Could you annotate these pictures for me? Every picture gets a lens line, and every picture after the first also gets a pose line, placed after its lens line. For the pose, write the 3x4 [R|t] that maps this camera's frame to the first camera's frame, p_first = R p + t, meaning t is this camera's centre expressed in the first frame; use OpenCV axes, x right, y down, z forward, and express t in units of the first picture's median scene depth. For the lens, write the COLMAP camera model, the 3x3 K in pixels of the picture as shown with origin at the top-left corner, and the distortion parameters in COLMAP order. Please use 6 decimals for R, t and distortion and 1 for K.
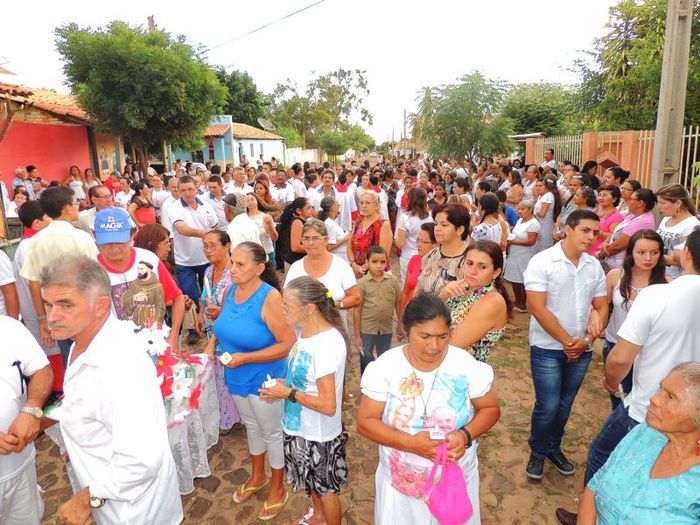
lens RADIAL K [[504.1, 0, 350.0], [0, 504.1, 263.5], [0, 0, 1]] dist [-0.020871, 0.000075]
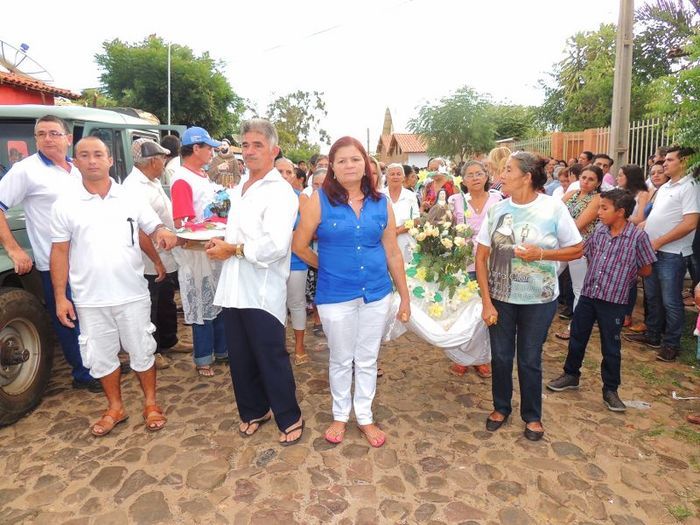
lens RADIAL K [[504.1, 0, 351.0], [0, 504.1, 260.5], [0, 0, 1]] dist [-0.020871, 0.000075]
pose [[0.995932, -0.011290, 0.089402, -0.110663], [0.015391, 0.998854, -0.045318, 0.076593], [-0.088788, 0.046510, 0.994964, -0.144205]]
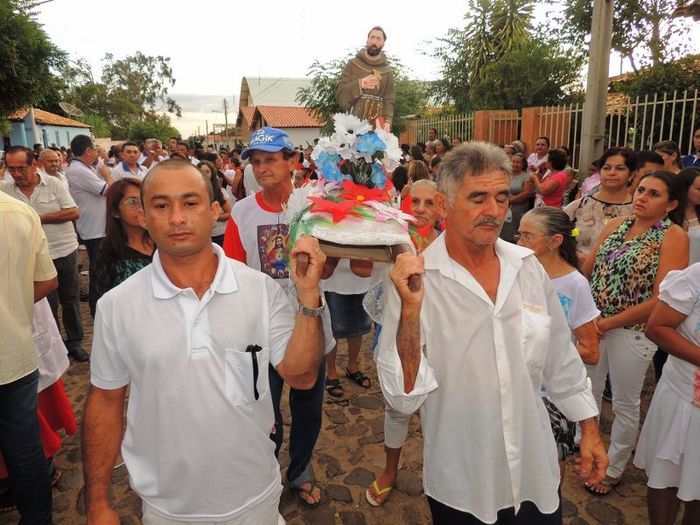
lens RADIAL K [[510.7, 0, 352.7], [0, 510.7, 265.9], [0, 0, 1]] dist [-0.038844, 0.023056]
pose [[0.933365, -0.073648, 0.351292, -0.123212], [0.069728, 0.997282, 0.023815, 0.016488], [-0.352091, 0.002267, 0.935963, 0.051724]]
